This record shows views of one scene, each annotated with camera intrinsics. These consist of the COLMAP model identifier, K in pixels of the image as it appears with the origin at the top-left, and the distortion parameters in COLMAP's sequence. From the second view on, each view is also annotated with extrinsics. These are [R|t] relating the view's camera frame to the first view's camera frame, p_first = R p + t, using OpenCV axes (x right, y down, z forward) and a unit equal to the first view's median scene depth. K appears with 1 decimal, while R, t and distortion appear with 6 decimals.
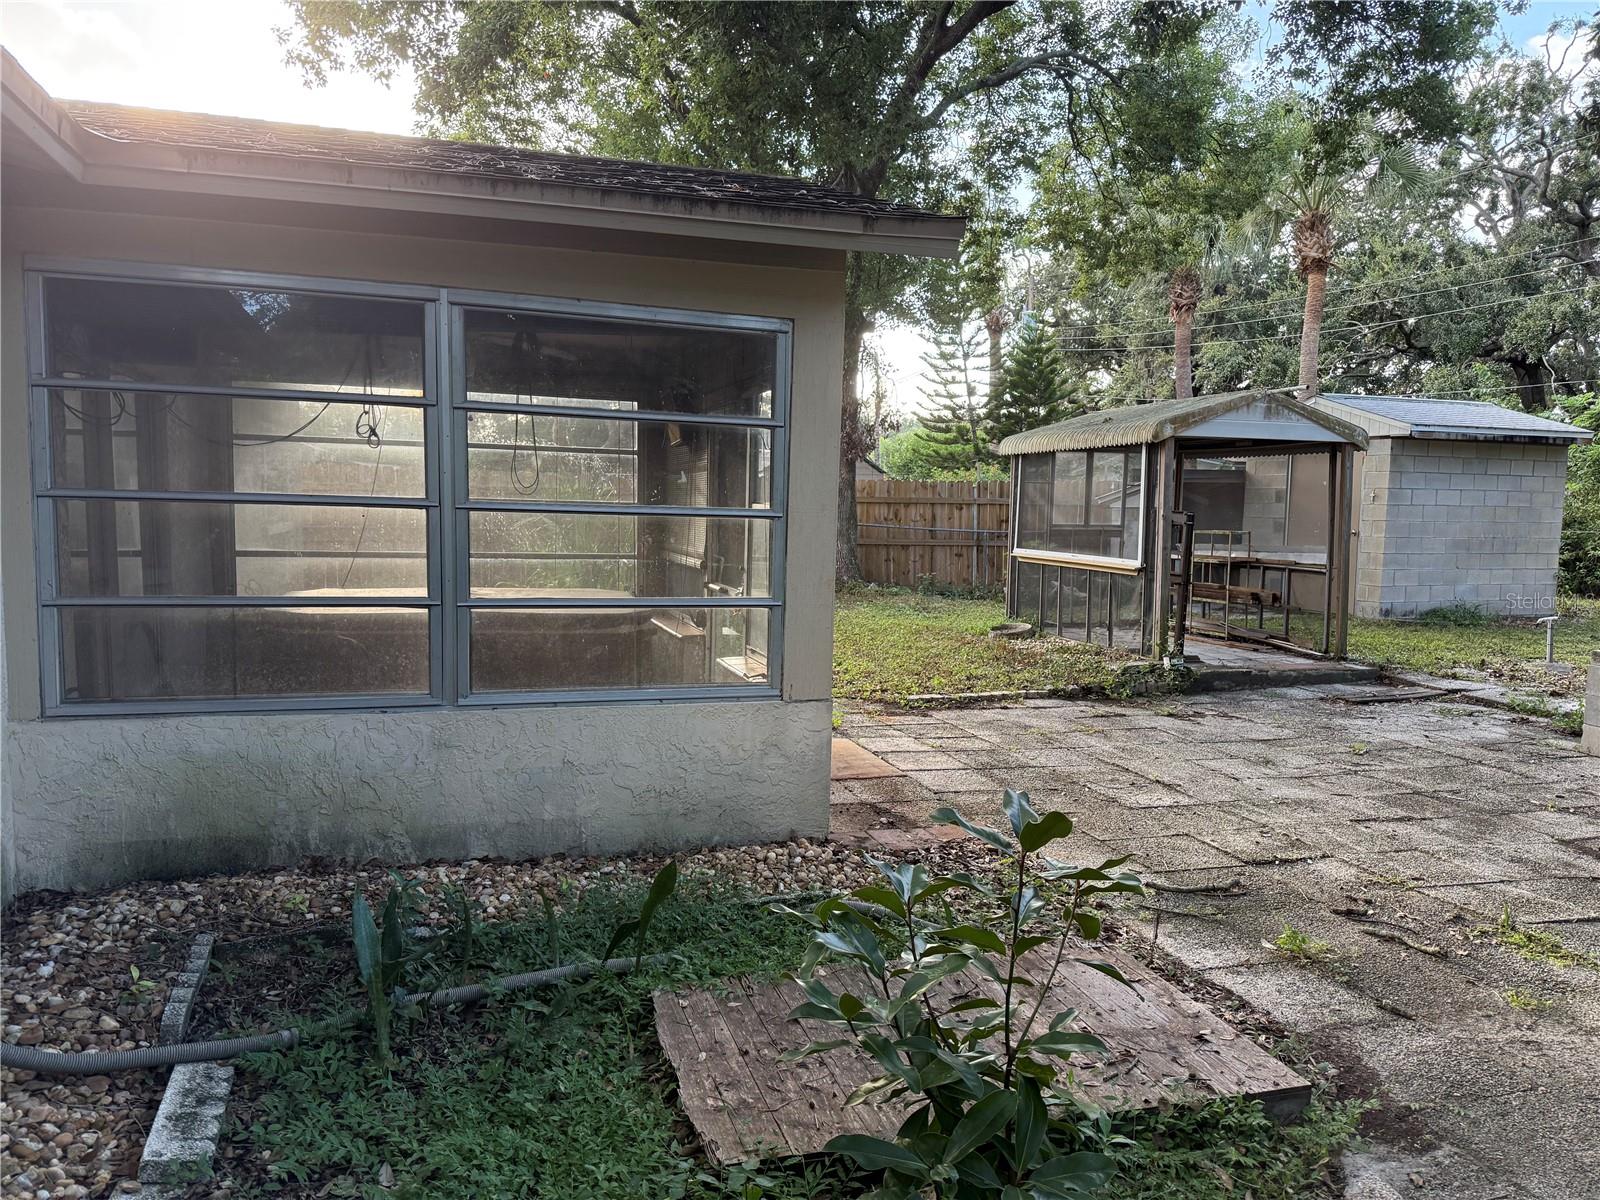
lens RADIAL K [[1114.2, 0, 786.0], [0, 1114.2, 603.0], [0, 0, 1]] dist [0.052792, -0.067314]
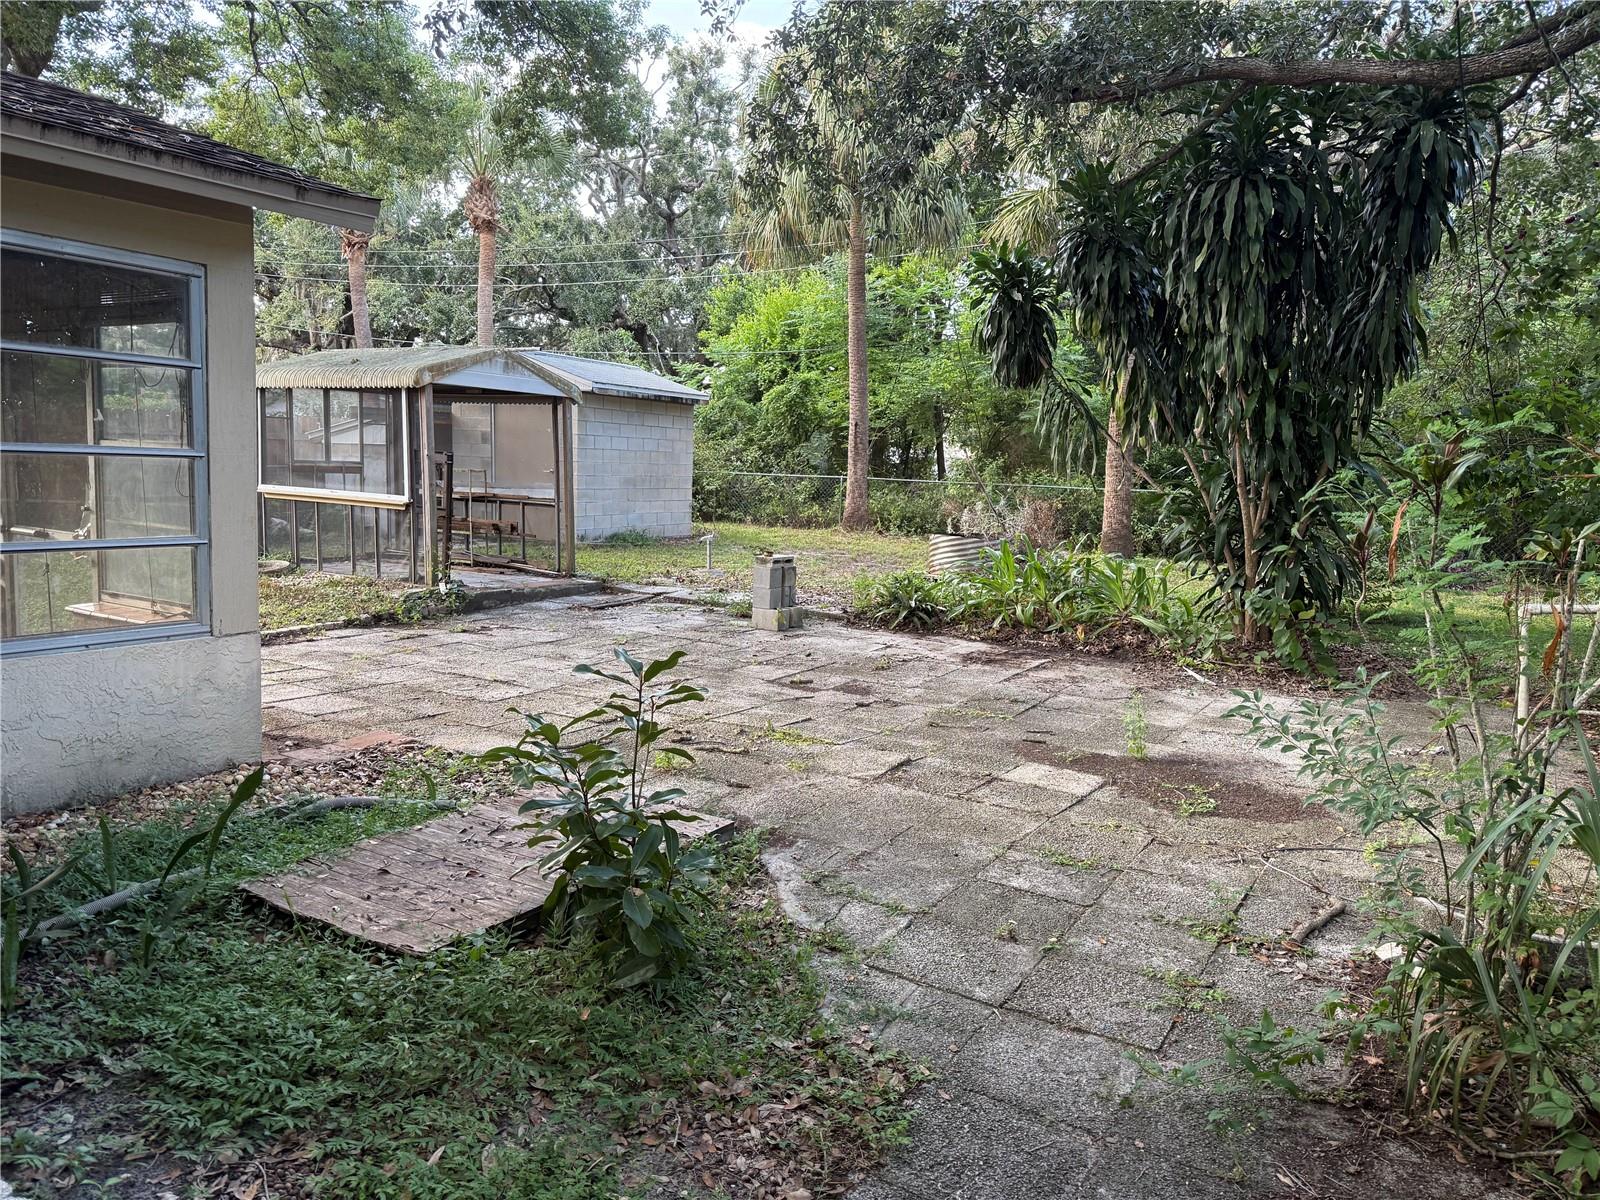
lens RADIAL K [[1114.2, 0, 791.4], [0, 1114.2, 600.0], [0, 0, 1]] dist [0.052792, -0.067314]
pose [[0.744813, -0.073346, 0.663230, -0.135408], [0.036762, 0.996941, 0.068967, 0.001071], [-0.666260, -0.026986, 0.745231, -0.063619]]
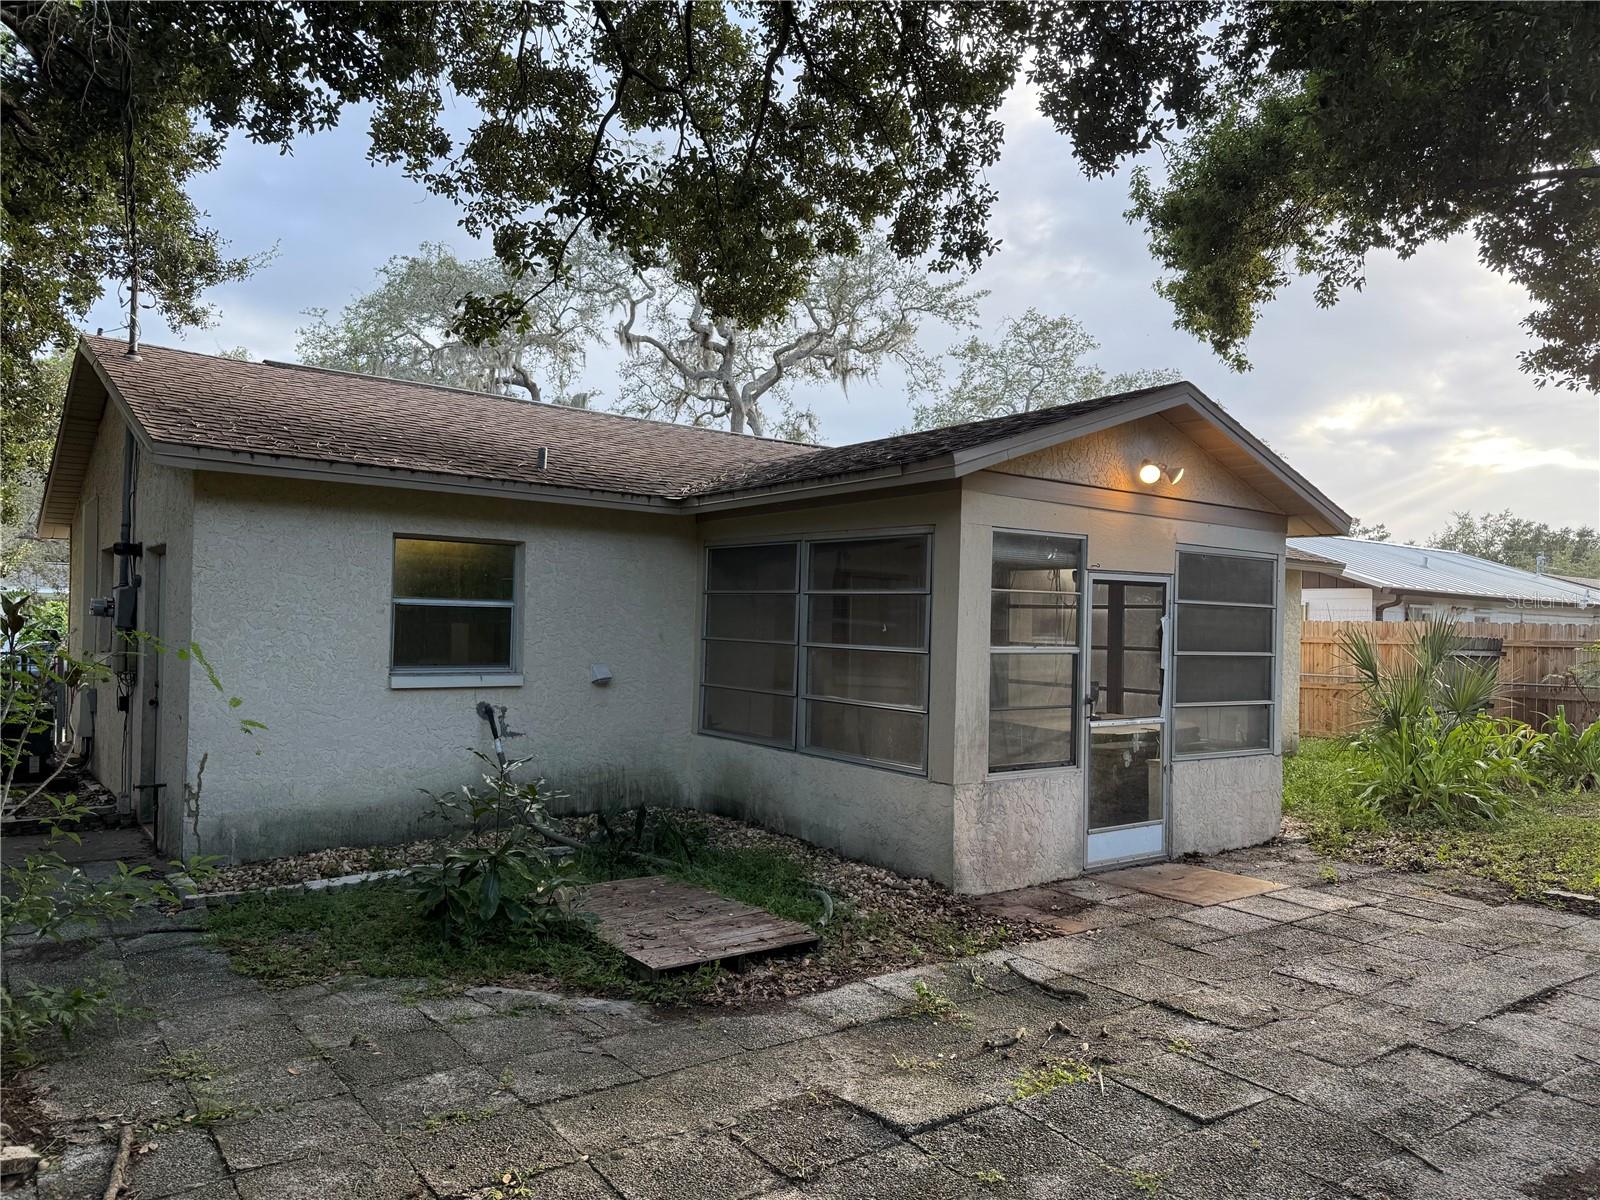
lens RADIAL K [[1114.2, 0, 794.7], [0, 1114.2, 594.8], [0, 0, 1]] dist [0.052792, -0.067314]
pose [[0.349013, -0.030364, -0.936626, 0.581401], [-0.100777, 0.992463, -0.069727, -0.014399], [0.931683, 0.118726, 0.343323, 0.139262]]
